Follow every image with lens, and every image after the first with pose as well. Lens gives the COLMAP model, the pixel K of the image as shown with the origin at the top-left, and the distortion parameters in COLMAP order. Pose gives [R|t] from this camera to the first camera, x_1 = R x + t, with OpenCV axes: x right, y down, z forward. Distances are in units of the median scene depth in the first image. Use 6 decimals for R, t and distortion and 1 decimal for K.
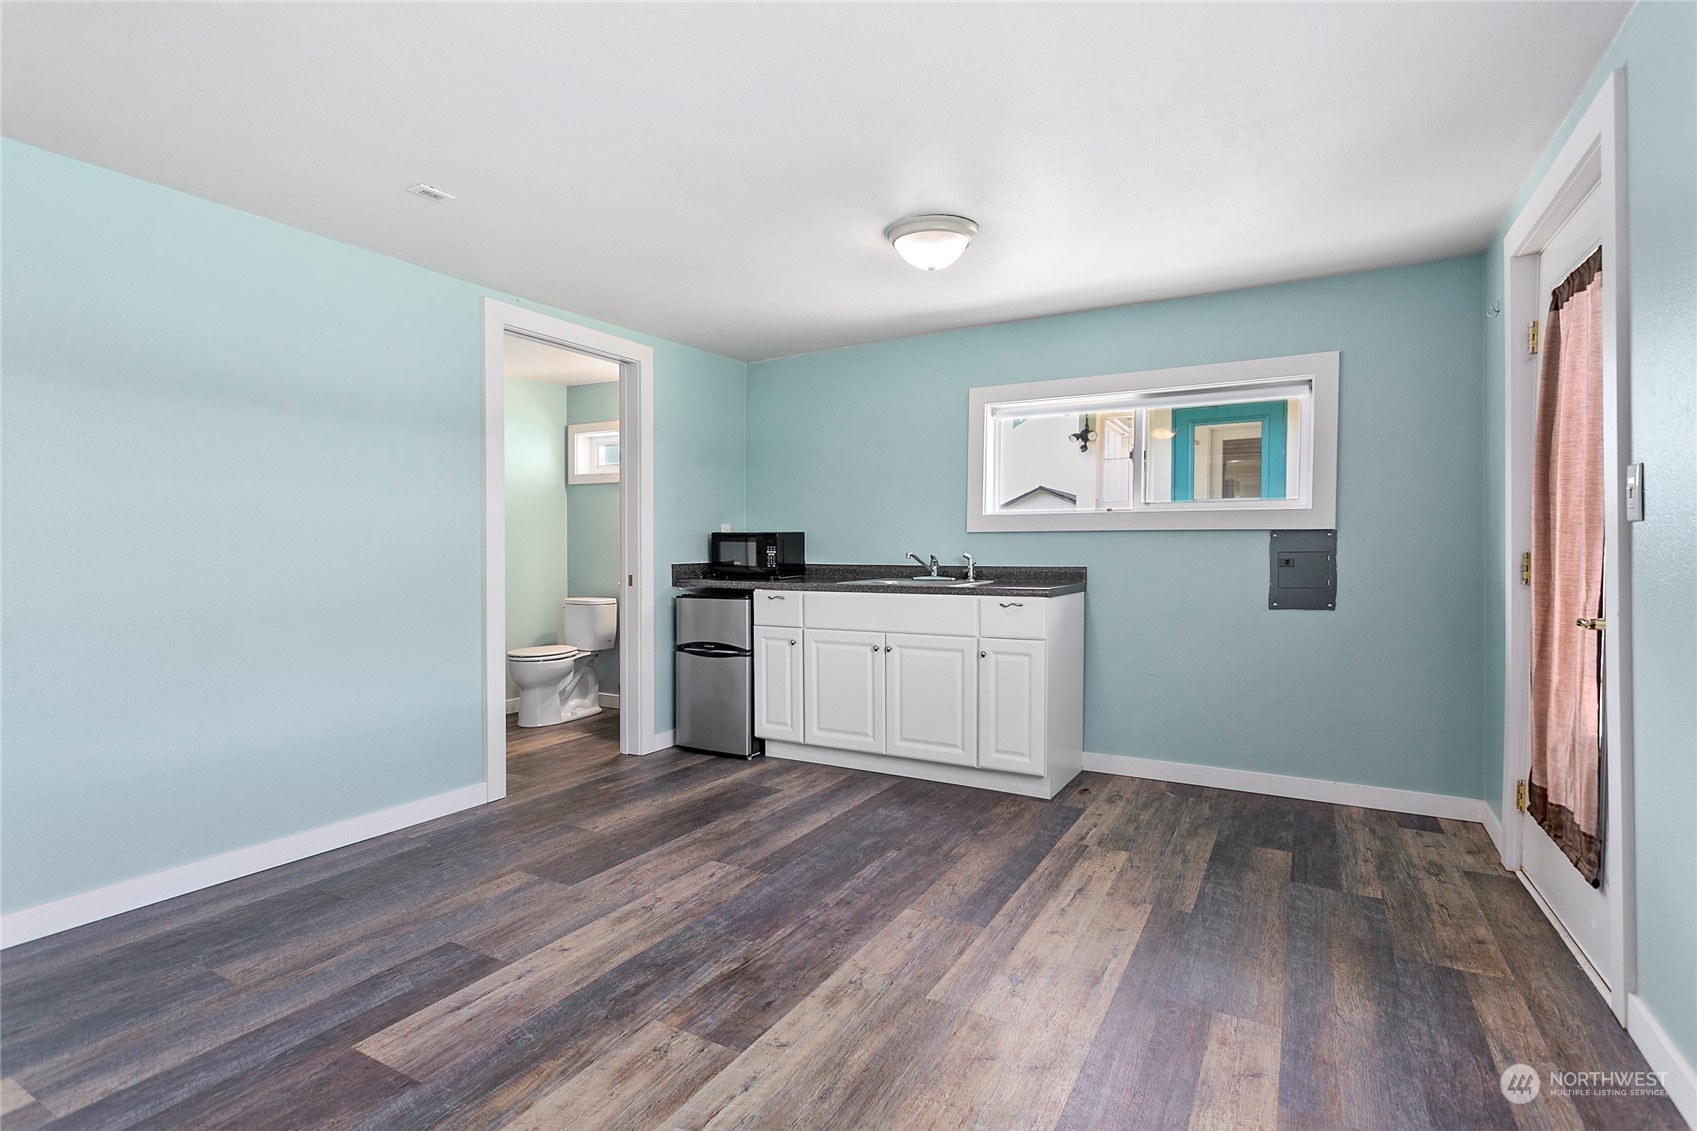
lens RADIAL K [[811.8, 0, 848.4], [0, 811.8, 562.0], [0, 0, 1]] dist [0.000243, -0.000949]
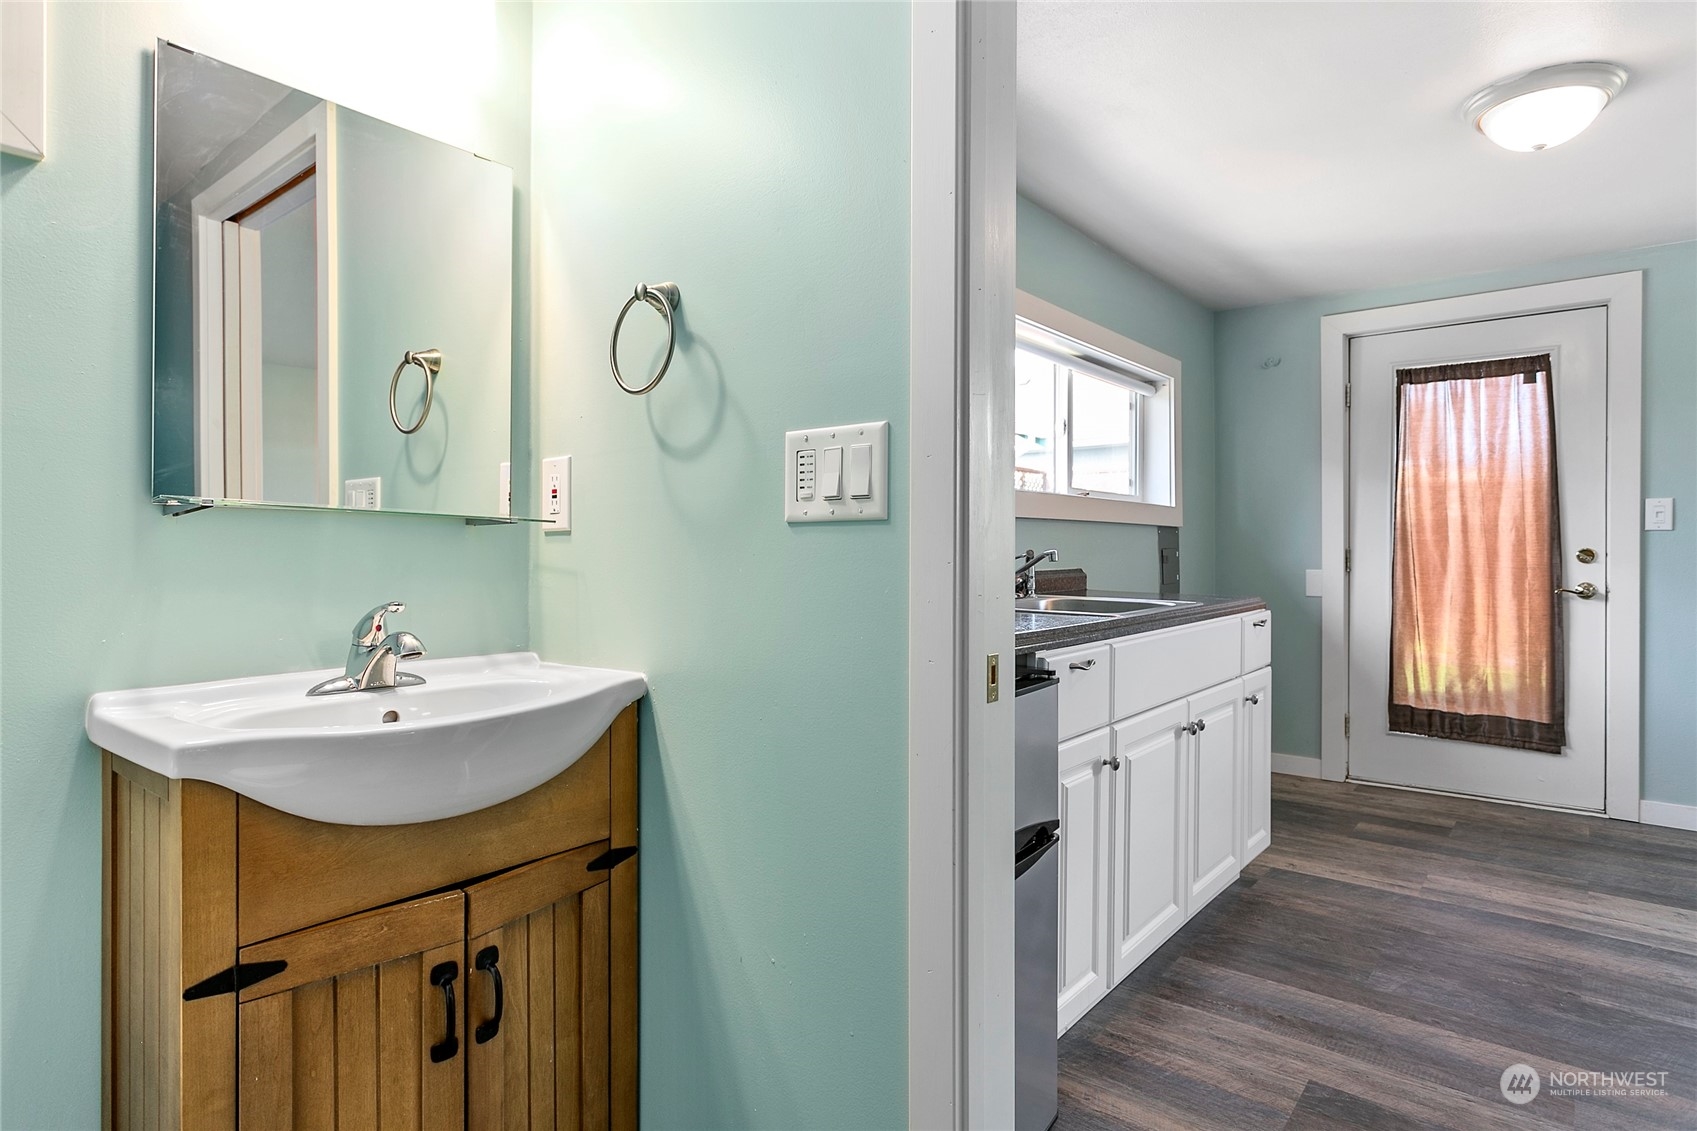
lens RADIAL K [[906.3, 0, 849.0], [0, 906.3, 554.8], [0, 0, 1]] dist [-0.004738, 0.000673]
pose [[0.168445, -0.008987, 0.985670, -0.719895], [0.013296, 0.999888, 0.006844, -0.018931], [-0.985621, 0.011953, 0.168546, 1.370173]]
